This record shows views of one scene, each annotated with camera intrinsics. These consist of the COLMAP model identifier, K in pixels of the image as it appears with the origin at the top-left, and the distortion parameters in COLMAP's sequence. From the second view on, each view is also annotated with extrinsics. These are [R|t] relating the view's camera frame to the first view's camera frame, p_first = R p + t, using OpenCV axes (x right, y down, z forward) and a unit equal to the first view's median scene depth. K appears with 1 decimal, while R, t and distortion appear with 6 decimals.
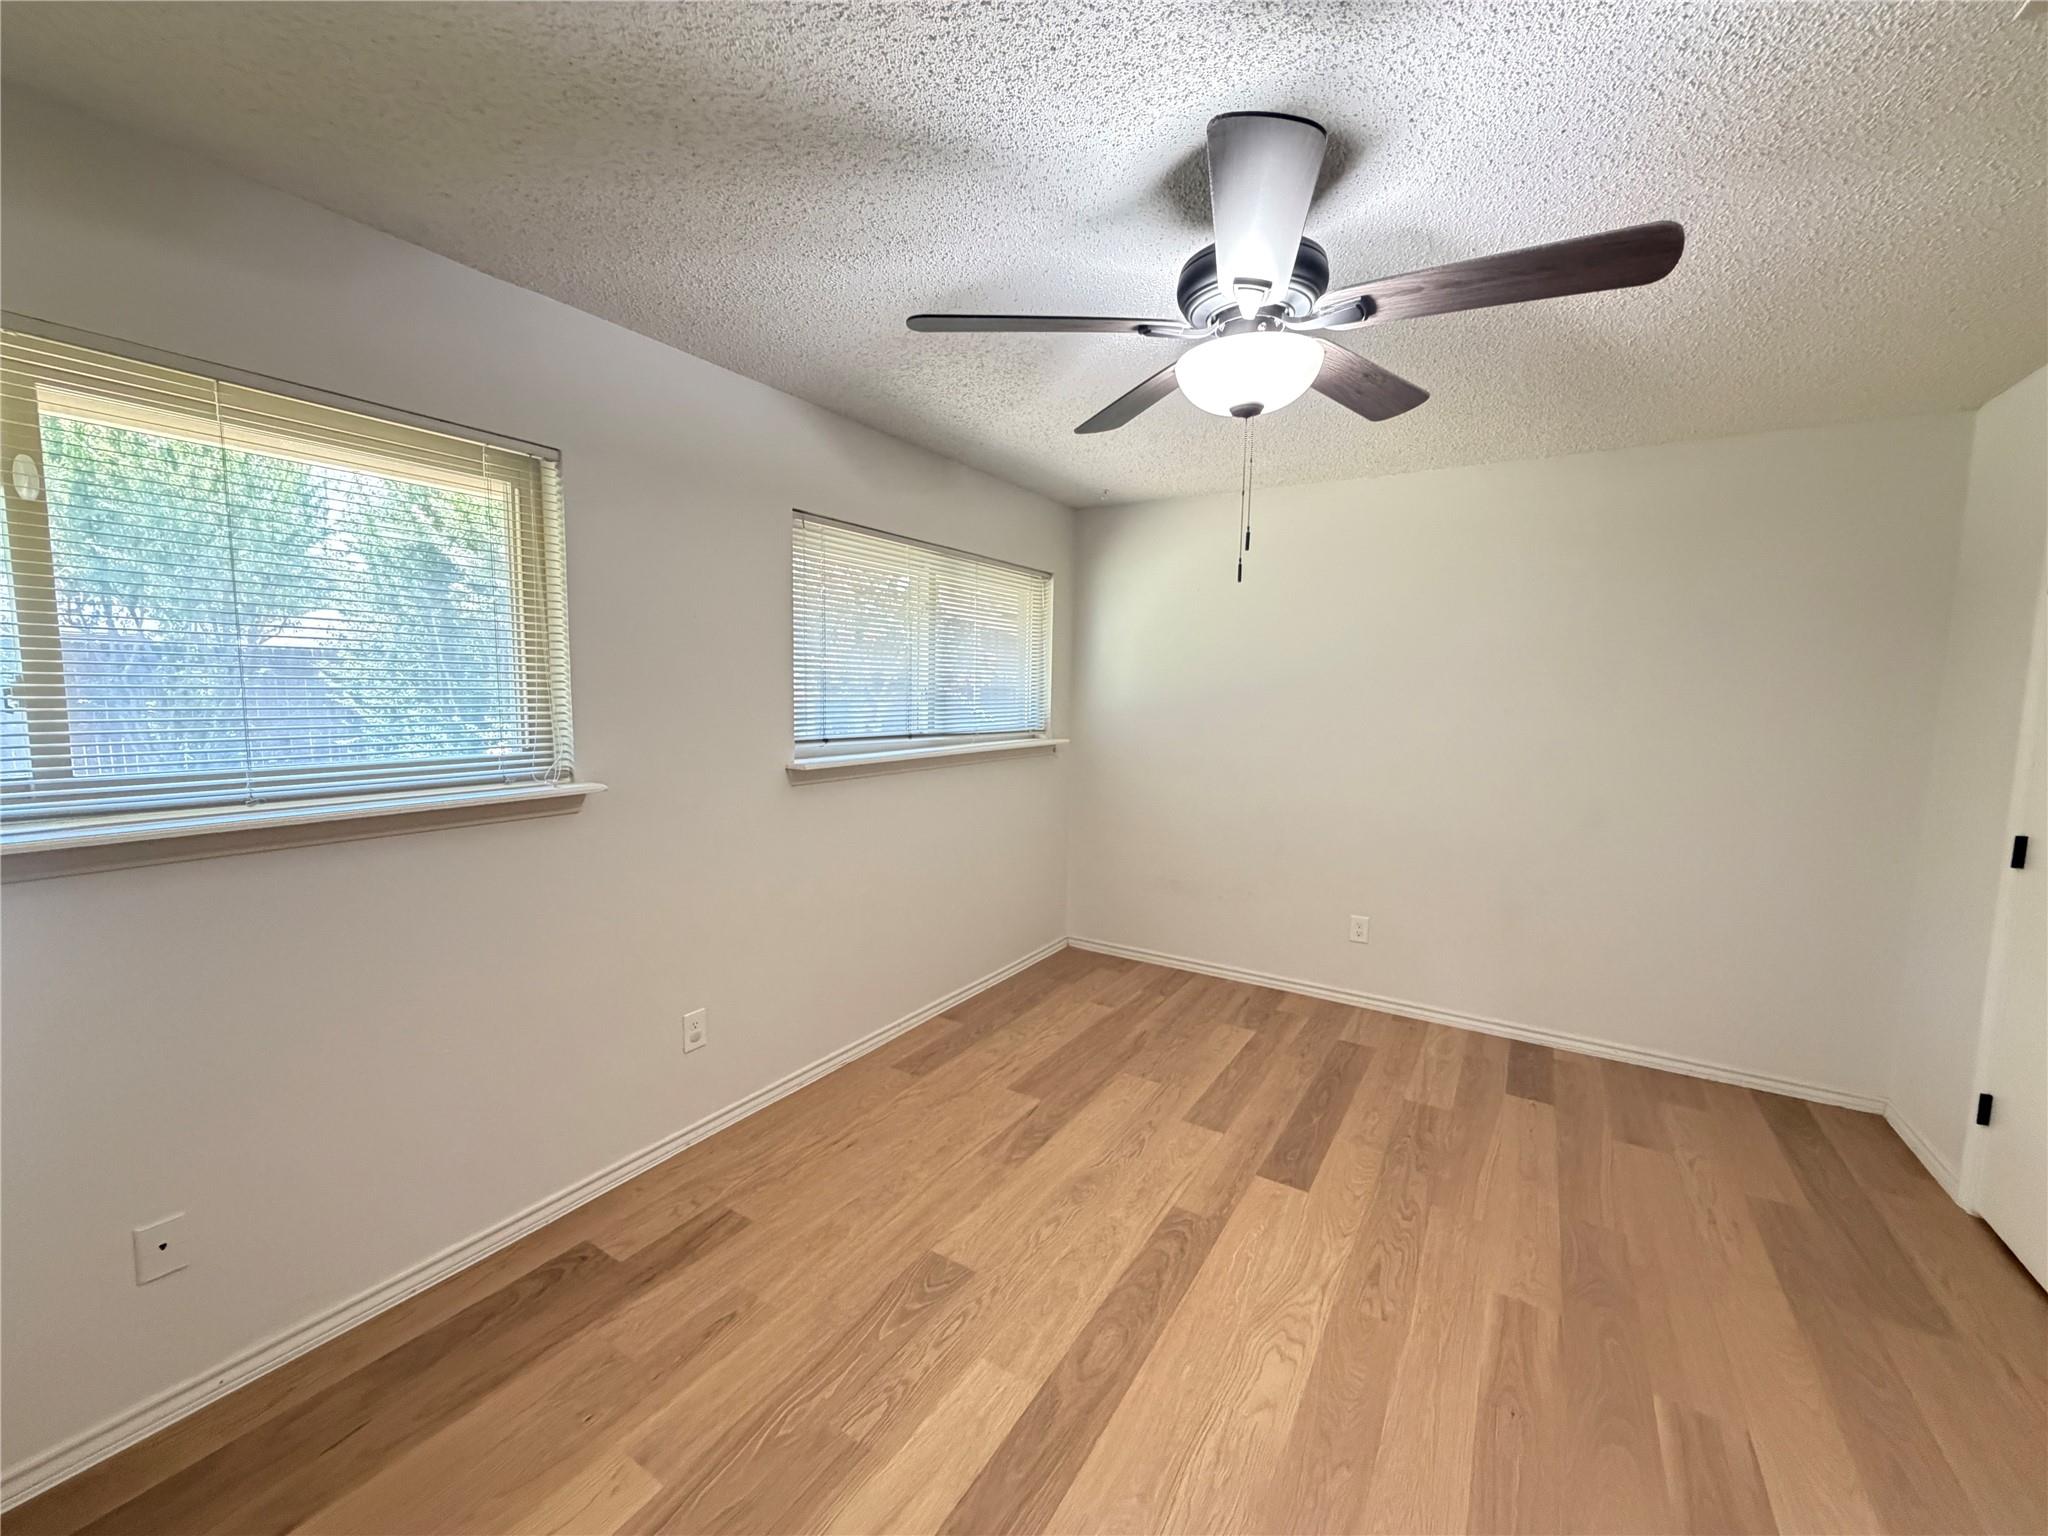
lens RADIAL K [[819.8, 0, 1015.1], [0, 819.8, 772.7], [0, 0, 1]] dist [0.000835, -0.000151]
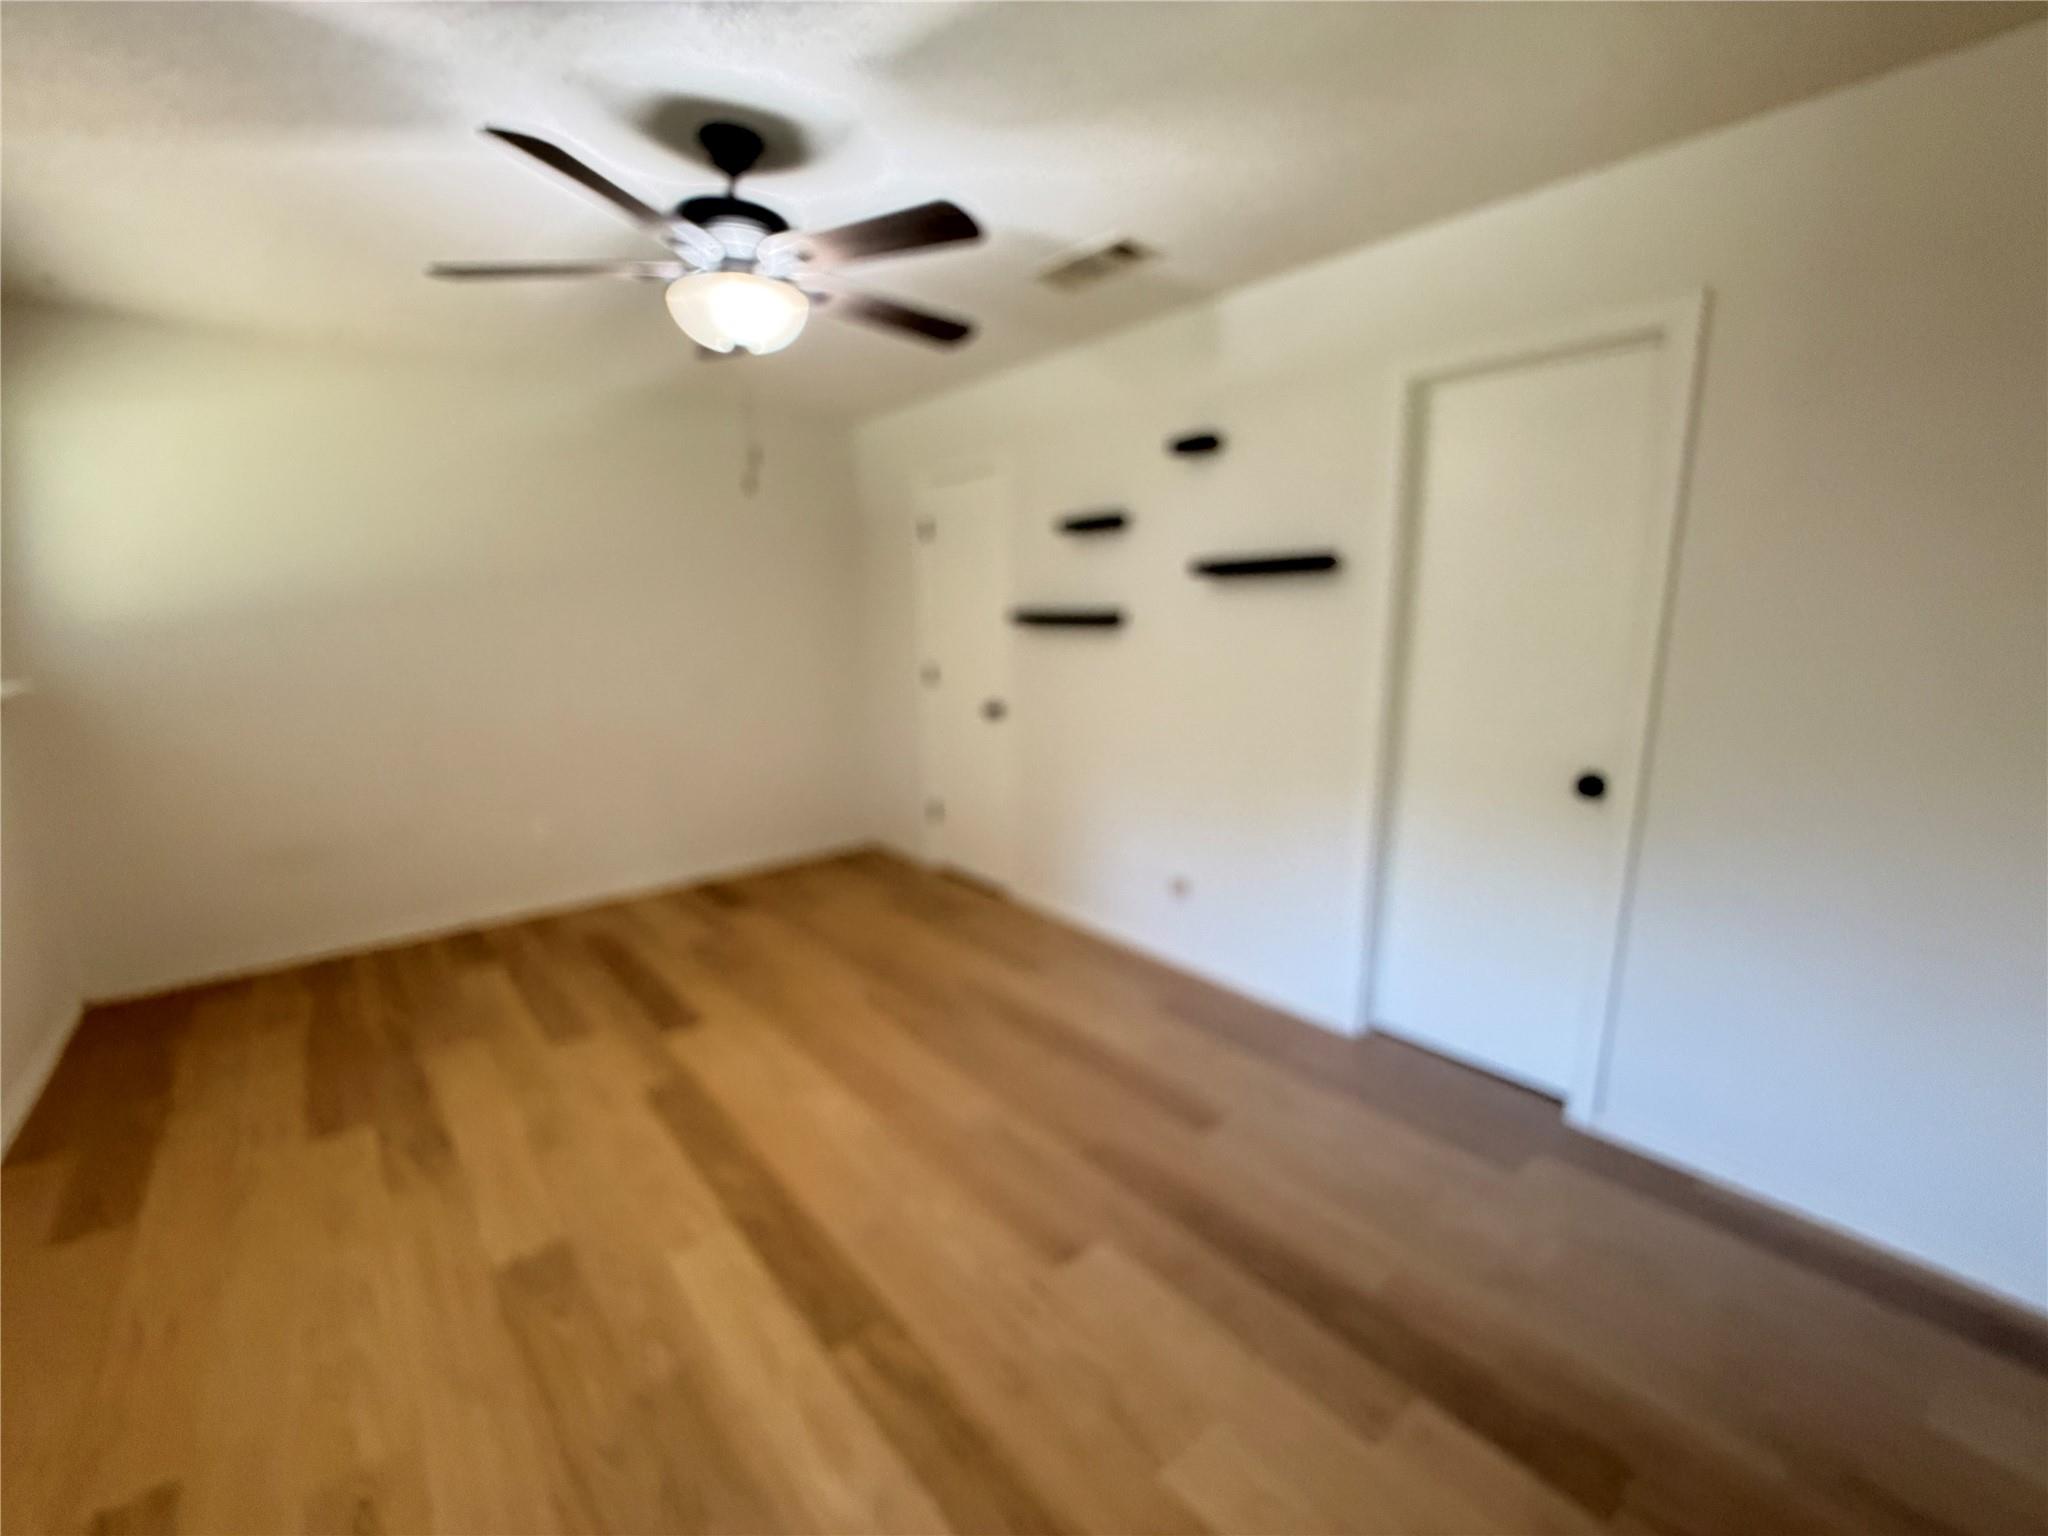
lens RADIAL K [[819.8, 0, 1015.1], [0, 819.8, 772.7], [0, 0, 1]] dist [0.000835, -0.000151]
pose [[0.287617, -0.175033, 0.941616, -0.622041], [0.102924, 0.983114, 0.151309, 0.021431], [-0.952199, 0.053396, 0.300775, 0.218630]]
